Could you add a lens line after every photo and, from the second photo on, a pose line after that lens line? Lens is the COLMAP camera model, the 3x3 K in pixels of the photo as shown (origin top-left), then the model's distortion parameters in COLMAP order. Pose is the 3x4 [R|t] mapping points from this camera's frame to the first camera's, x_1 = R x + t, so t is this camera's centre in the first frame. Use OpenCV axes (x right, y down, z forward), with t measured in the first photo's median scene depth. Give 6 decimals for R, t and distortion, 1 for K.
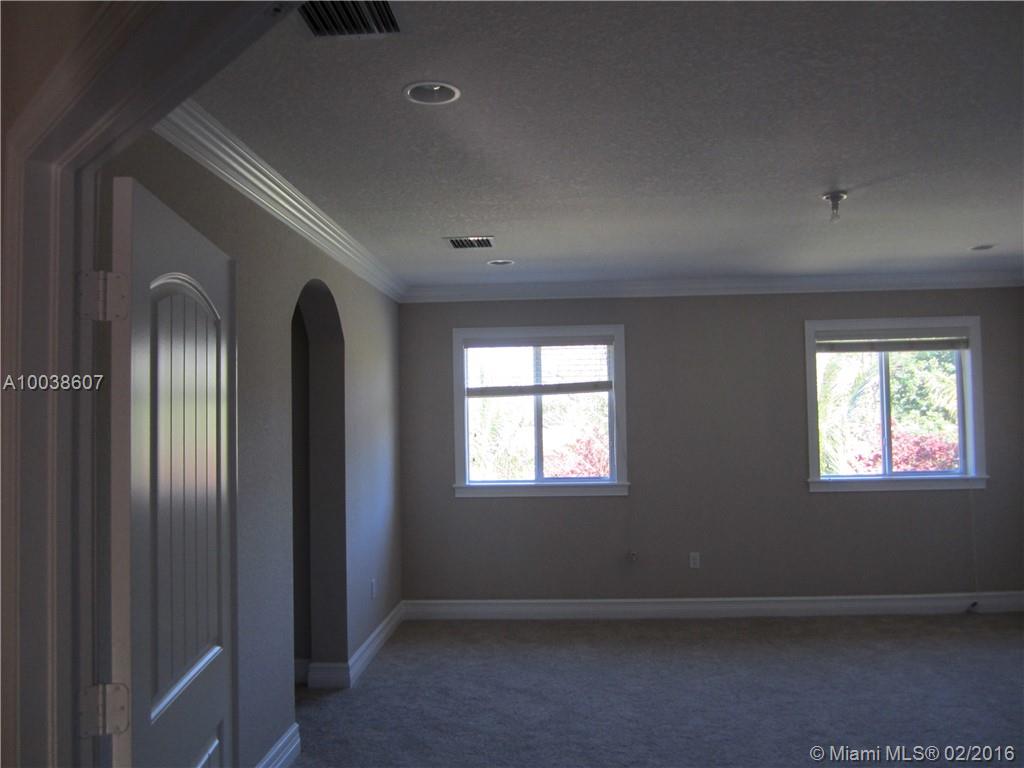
lens RADIAL K [[838.9, 0, 509.0], [0, 838.9, 383.9], [0, 0, 1]] dist [-0.054560, 0.029598]
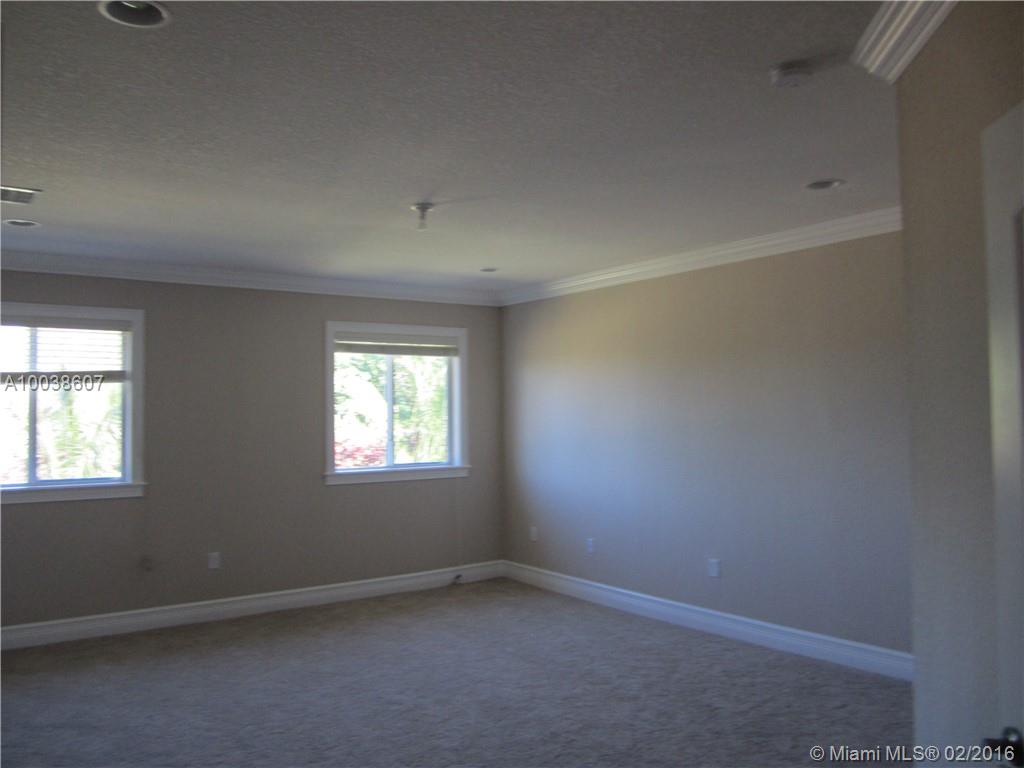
lens RADIAL K [[838.9, 0, 508.0], [0, 838.9, 383.8], [0, 0, 1]] dist [-0.054560, 0.029598]
pose [[0.777068, 0.033160, 0.628543, -0.125755], [-0.029959, 0.999428, -0.015689, 0.012659], [-0.628703, -0.006640, 0.777617, 0.042567]]
